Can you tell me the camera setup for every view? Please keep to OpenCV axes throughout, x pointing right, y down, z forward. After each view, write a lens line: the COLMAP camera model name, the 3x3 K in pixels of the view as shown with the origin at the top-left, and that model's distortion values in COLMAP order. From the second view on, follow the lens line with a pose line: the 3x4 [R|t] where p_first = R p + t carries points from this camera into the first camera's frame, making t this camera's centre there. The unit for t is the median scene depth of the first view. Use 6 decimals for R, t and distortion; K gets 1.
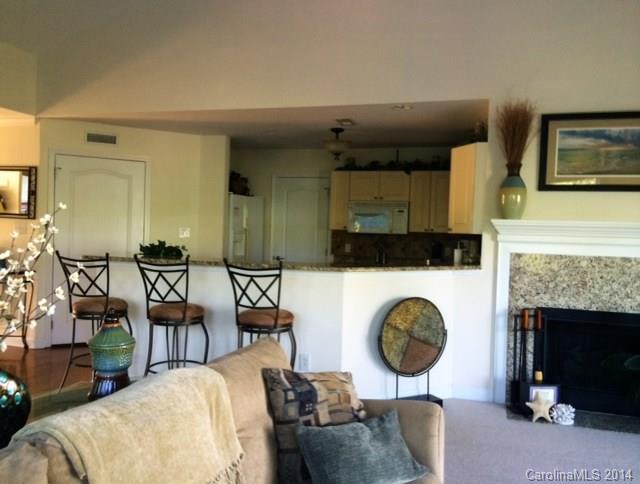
lens RADIAL K [[561.8, 0, 320.1], [0, 561.8, 242.7], [0, 0, 1]] dist [0.077753, -0.009259]
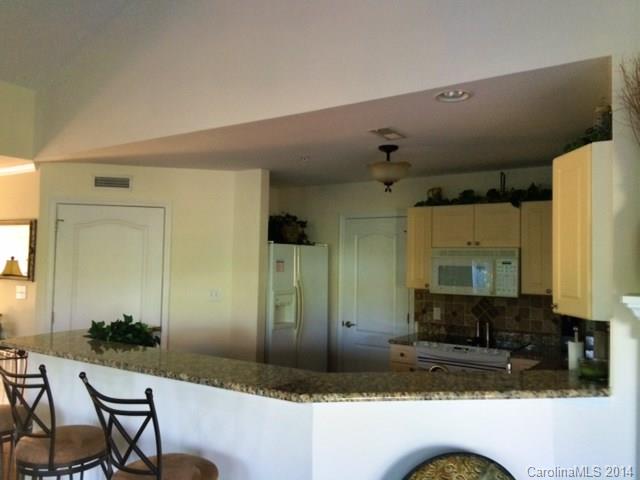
lens RADIAL K [[552.8, 0, 319.4], [0, 552.8, 238.4], [0, 0, 1]] dist [0.063549, -0.014066]
pose [[0.953632, -0.028307, -0.299641, 0.134671], [0.005625, 0.997070, -0.076292, -0.036555], [0.300923, 0.071069, 0.950997, 0.312486]]
